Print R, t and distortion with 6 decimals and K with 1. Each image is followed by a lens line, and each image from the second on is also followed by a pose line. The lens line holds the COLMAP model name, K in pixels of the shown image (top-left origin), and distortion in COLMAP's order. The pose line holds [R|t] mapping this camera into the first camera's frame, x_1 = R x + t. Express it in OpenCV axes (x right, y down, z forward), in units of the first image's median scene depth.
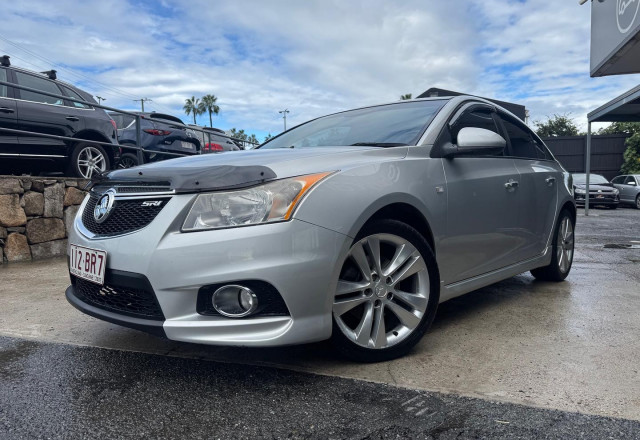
lens RADIAL K [[493.8, 0, 316.8], [0, 493.8, 234.8], [0, 0, 1]] dist [0.048826, -0.061318]
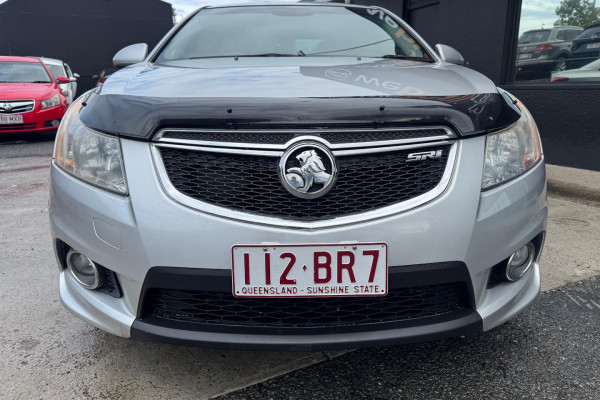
lens RADIAL K [[450.1, 0, 298.2], [0, 450.1, 204.3], [0, 0, 1]] dist [0.043004, -0.040399]
pose [[0.699350, -0.190396, 0.688955, -0.628853], [0.081497, 0.978825, 0.187776, -0.090217], [-0.710118, -0.075173, 0.700058, 0.496494]]
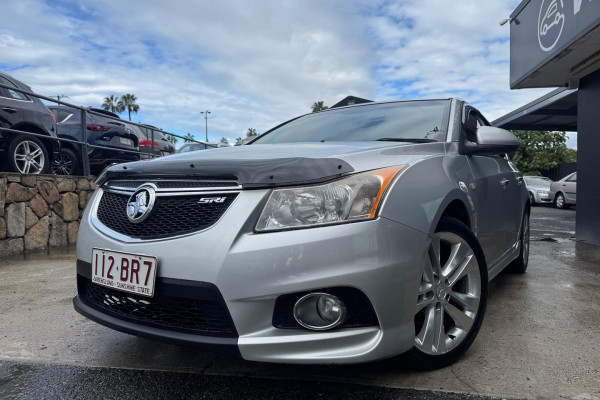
lens RADIAL K [[450.1, 0, 296.0], [0, 450.1, 202.2], [0, 0, 1]] dist [0.043004, -0.040399]
pose [[0.986226, -0.000094, 0.165404, -0.228034], [0.009474, 0.998390, -0.055923, -0.010170], [-0.165133, 0.056720, 0.984639, 0.142960]]
